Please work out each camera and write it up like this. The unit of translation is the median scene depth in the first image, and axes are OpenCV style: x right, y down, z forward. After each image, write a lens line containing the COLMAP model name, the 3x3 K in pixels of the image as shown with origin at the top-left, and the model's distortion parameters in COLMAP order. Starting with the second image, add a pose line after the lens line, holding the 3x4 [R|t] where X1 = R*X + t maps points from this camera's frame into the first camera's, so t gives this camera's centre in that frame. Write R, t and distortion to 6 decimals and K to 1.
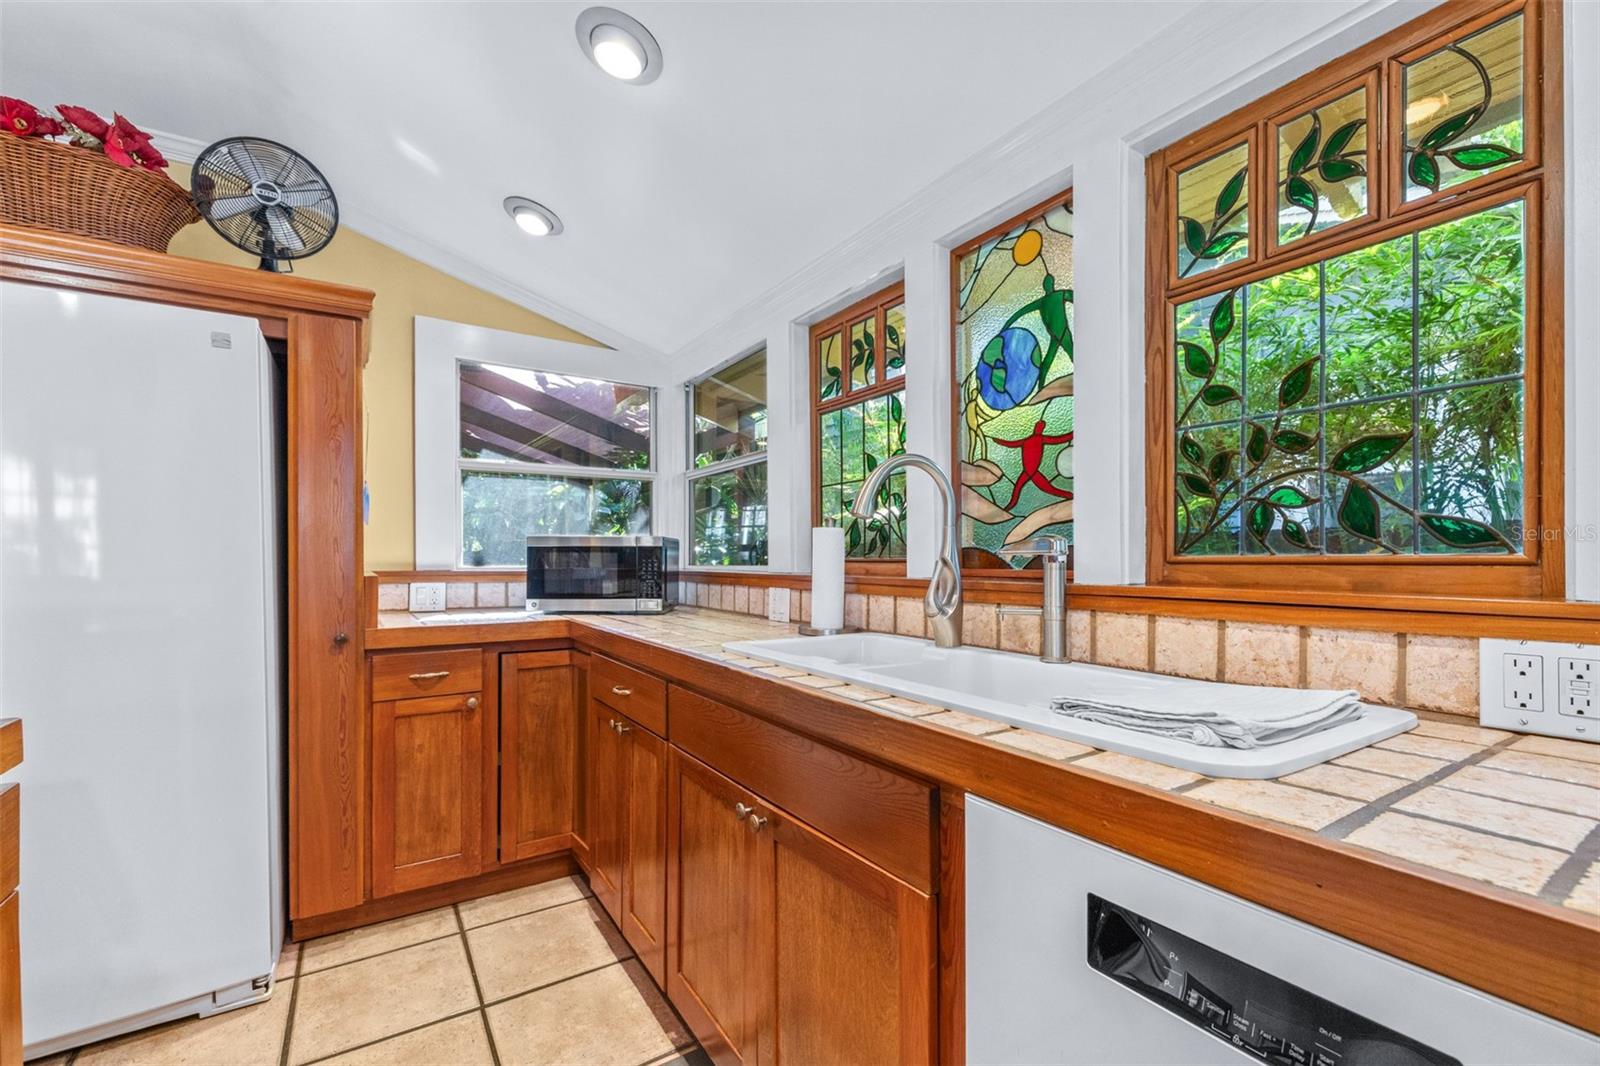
lens RADIAL K [[678.3, 0, 792.2], [0, 678.3, 558.3], [0, 0, 1]] dist [0.003825, -0.000599]
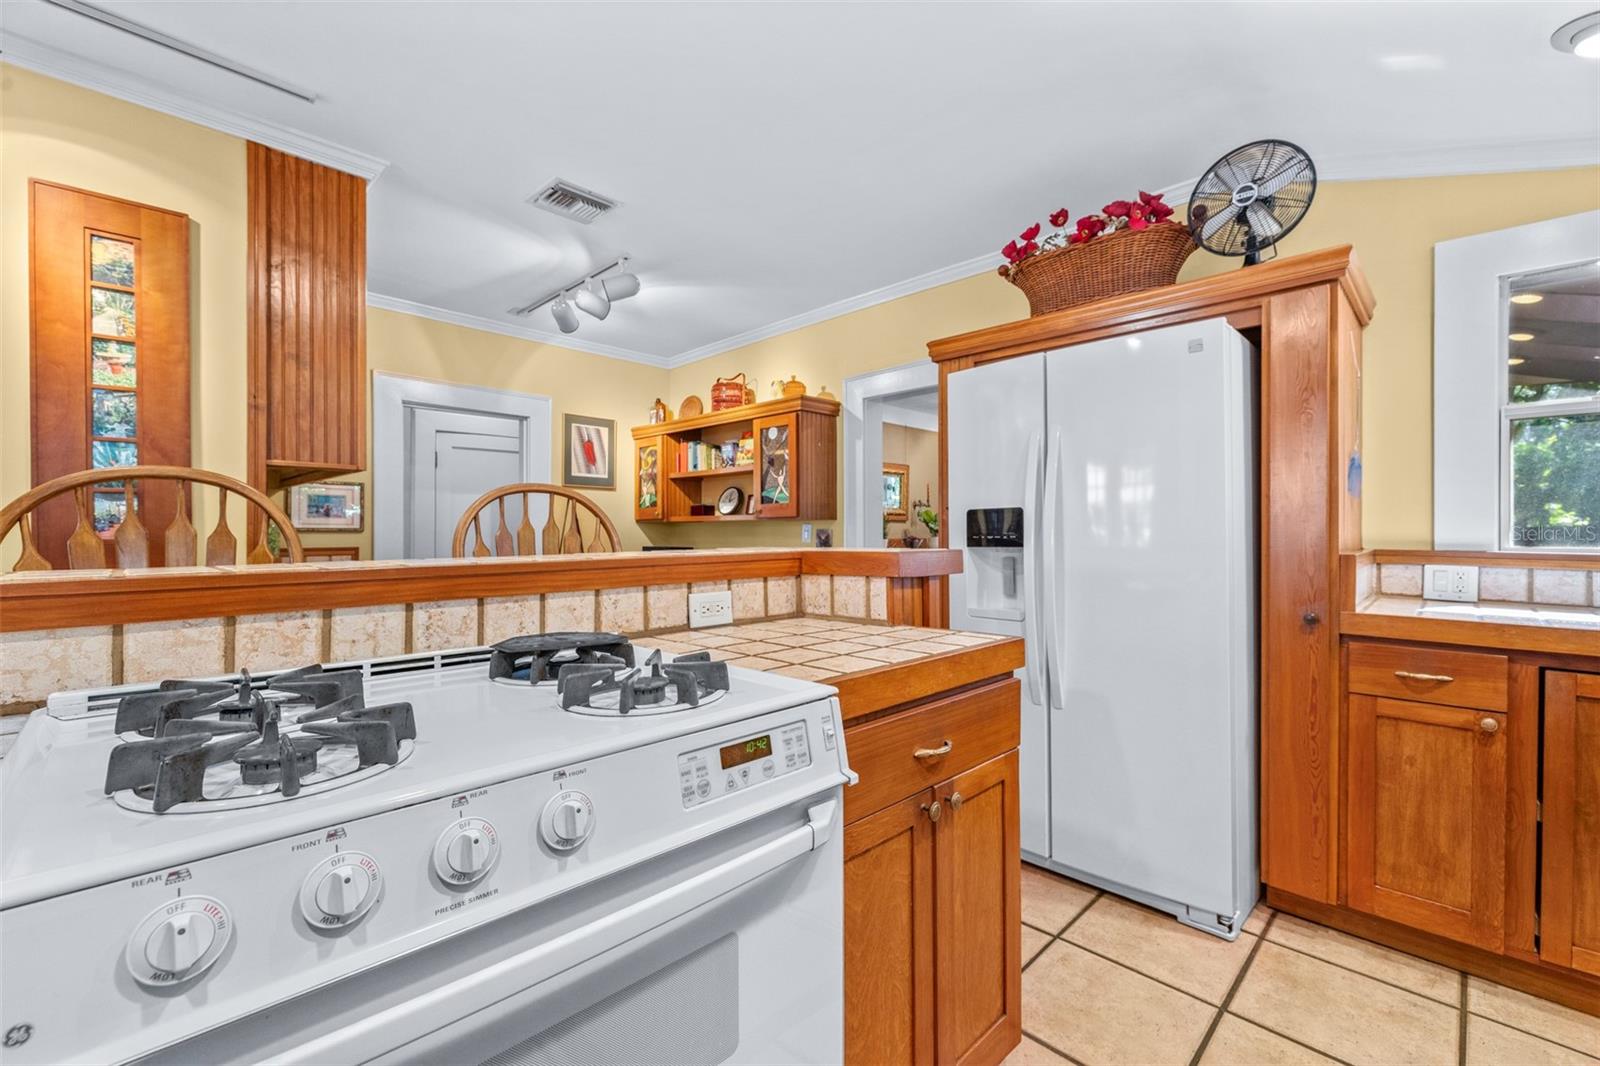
lens RADIAL K [[678.3, 0, 796.5], [0, 678.3, 532.9], [0, 0, 1]] dist [0.003825, -0.000599]
pose [[0.219512, 0.004823, -0.975598, 0.113510], [-0.006750, 0.999971, 0.003425, -0.001219], [0.975586, 0.005833, 0.219538, 0.069889]]
